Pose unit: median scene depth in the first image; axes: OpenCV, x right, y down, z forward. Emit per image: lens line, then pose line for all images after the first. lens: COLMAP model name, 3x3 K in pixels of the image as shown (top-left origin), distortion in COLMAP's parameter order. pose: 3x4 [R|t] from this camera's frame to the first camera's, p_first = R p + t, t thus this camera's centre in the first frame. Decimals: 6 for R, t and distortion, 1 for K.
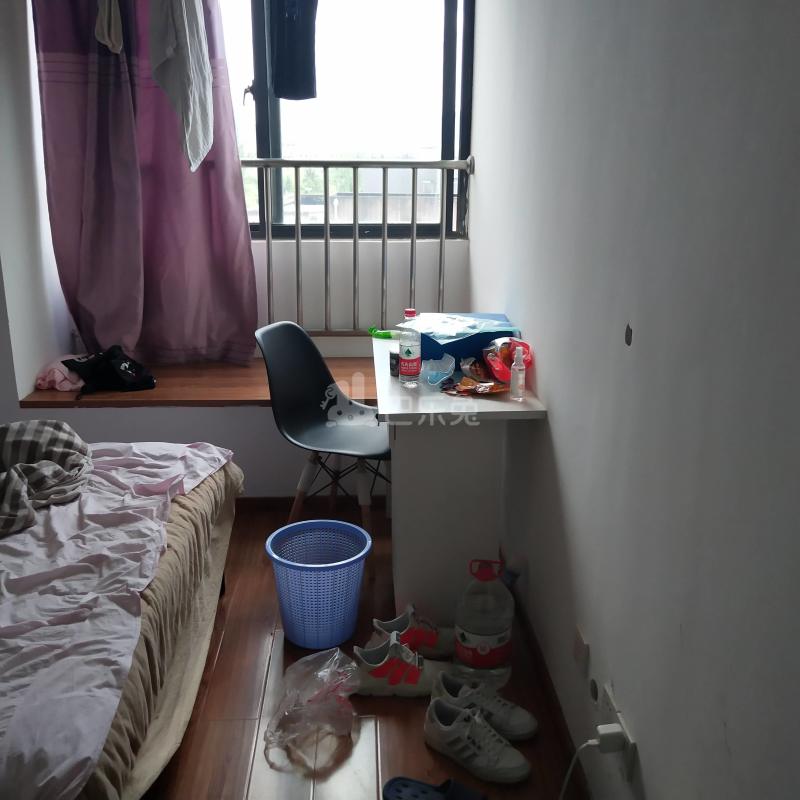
lens RADIAL K [[817.5, 0, 398.6], [0, 817.5, 398.7], [0, 0, 1]] dist [0.018919, 0.000000]
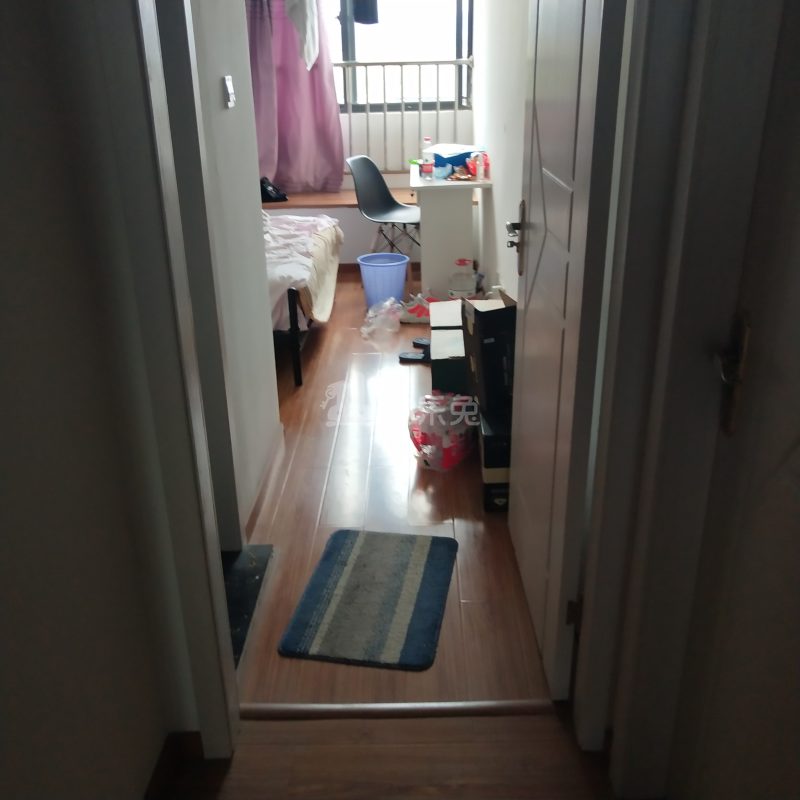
lens RADIAL K [[817.5, 0, 413.8], [0, 817.5, 418.0], [0, 0, 1]] dist [0.018919, 0.000000]
pose [[0.998427, -0.003517, -0.055956, 0.061175], [0.010315, 0.992517, 0.121667, 0.220661], [0.055109, -0.122053, 0.990992, -0.718342]]
